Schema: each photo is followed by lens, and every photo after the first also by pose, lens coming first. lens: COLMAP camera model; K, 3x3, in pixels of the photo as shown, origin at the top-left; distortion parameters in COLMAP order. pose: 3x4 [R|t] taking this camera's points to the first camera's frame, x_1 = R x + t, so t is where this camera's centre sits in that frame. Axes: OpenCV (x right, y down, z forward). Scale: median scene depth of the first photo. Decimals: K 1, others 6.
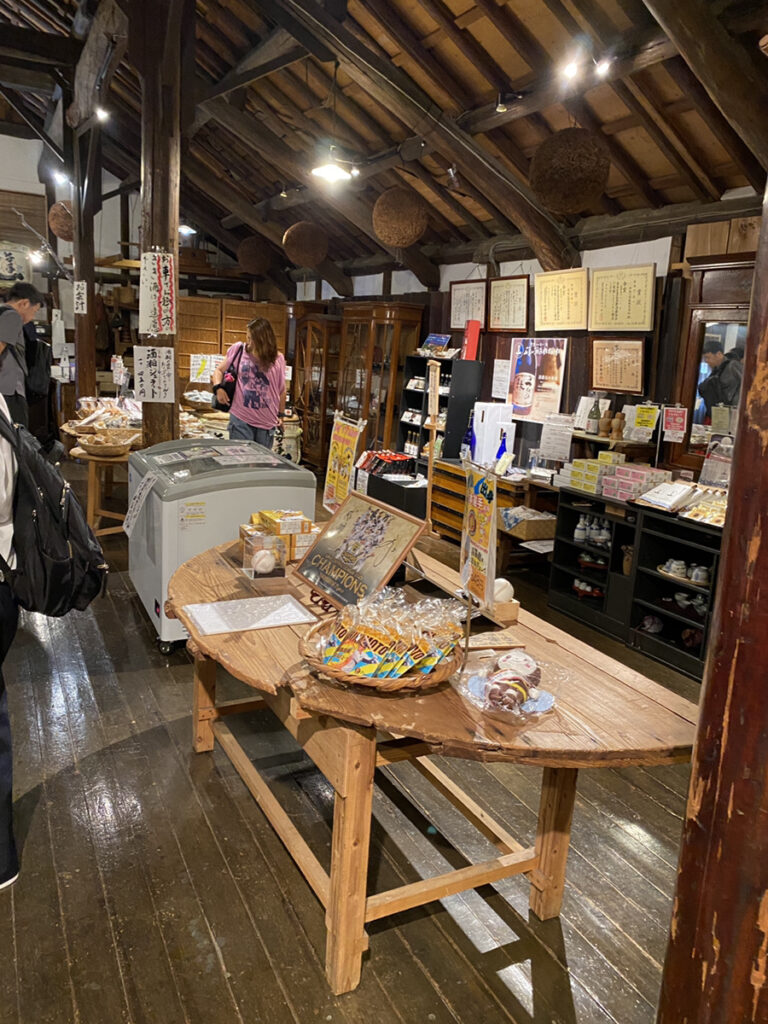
lens RADIAL K [[781.2, 0, 385.6], [0, 781.2, 484.5], [0, 0, 1]] dist [-0.039913, -0.000503]
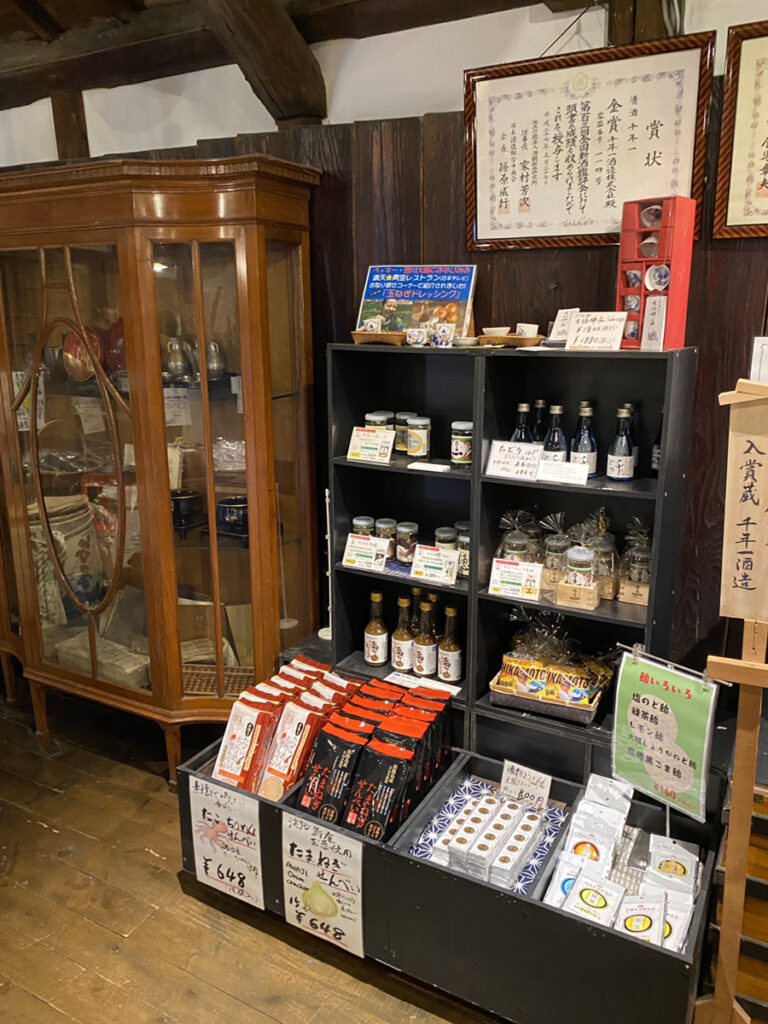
lens RADIAL K [[781.2, 0, 385.6], [0, 781.2, 484.5], [0, 0, 1]] dist [-0.039913, -0.000503]
pose [[0.819584, -0.197624, 0.537797, -0.119748], [0.153727, 0.980064, 0.125870, -0.147628], [-0.551951, -0.020487, 0.833625, 0.756521]]
